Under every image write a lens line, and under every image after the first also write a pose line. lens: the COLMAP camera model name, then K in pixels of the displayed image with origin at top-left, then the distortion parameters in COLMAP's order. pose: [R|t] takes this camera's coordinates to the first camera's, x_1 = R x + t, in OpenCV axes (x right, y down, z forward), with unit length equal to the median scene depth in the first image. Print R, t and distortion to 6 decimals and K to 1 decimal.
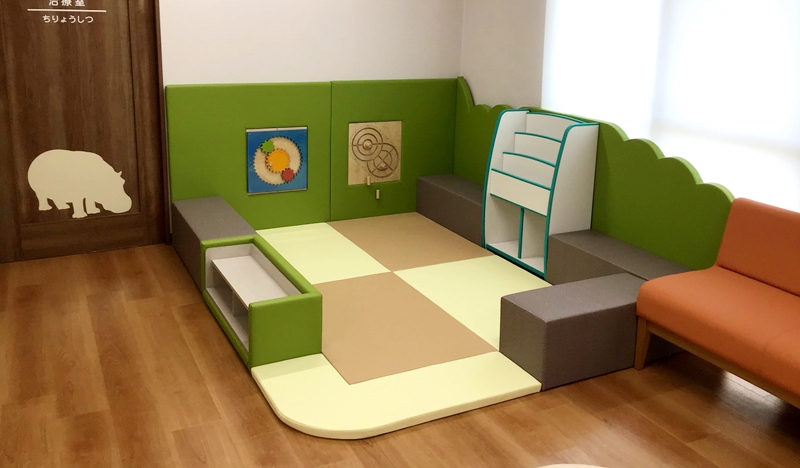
lens RADIAL K [[728.4, 0, 389.5], [0, 728.4, 155.4], [0, 0, 1]] dist [0.083536, -0.138112]
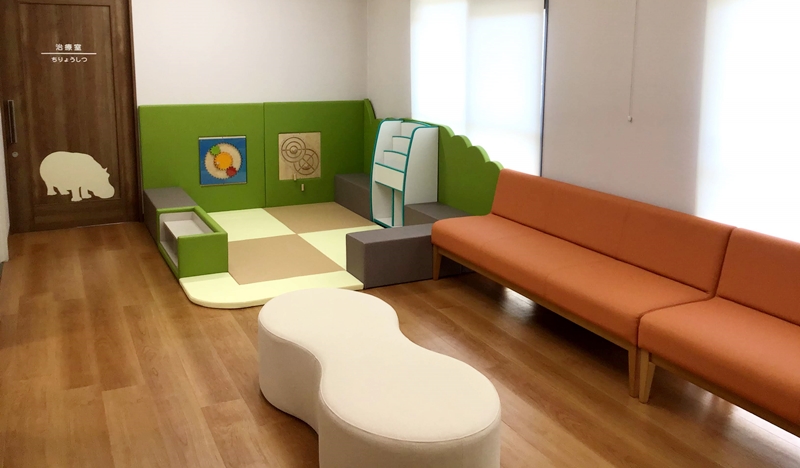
lens RADIAL K [[728.4, 0, 390.2], [0, 728.4, 154.2], [0, 0, 1]] dist [0.083536, -0.138112]
pose [[0.999709, -0.013521, -0.019996, 0.206797], [0.012350, 0.998264, -0.057587, 0.086333], [0.020740, 0.057324, 0.998140, -0.392756]]
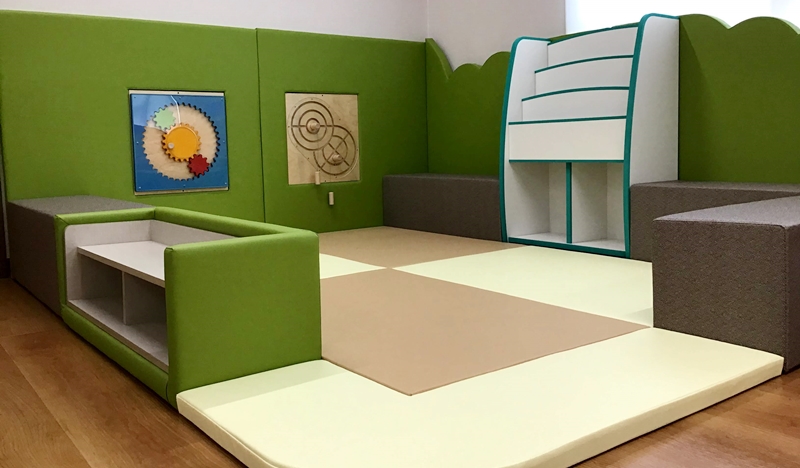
lens RADIAL K [[728.4, 0, 395.8], [0, 728.4, 210.1], [0, 0, 1]] dist [0.083536, -0.138112]
pose [[0.983717, -0.063274, 0.168219, -0.088927], [0.080264, 0.992121, -0.096193, 0.164857], [-0.160807, 0.108129, 0.981045, 0.374642]]
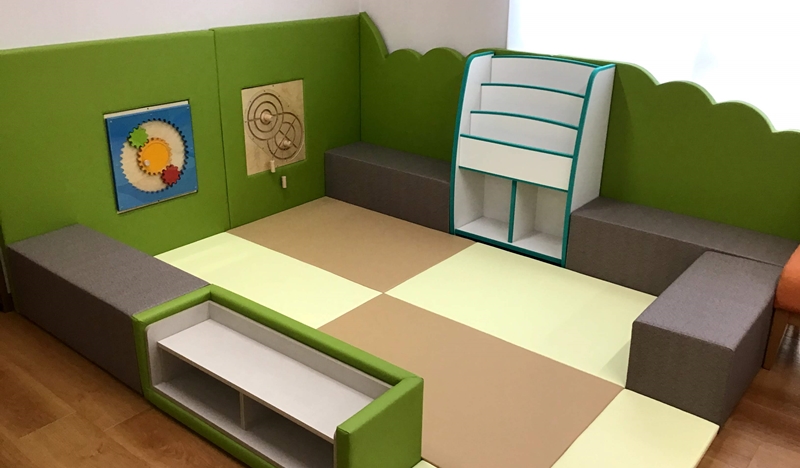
lens RADIAL K [[728.4, 0, 396.8], [0, 728.4, 229.0], [0, 0, 1]] dist [0.083536, -0.138112]
pose [[0.911617, -0.163763, 0.377009, -0.243299], [0.090544, 0.974683, 0.204438, -0.051465], [-0.400944, -0.152233, 0.903365, 0.328540]]
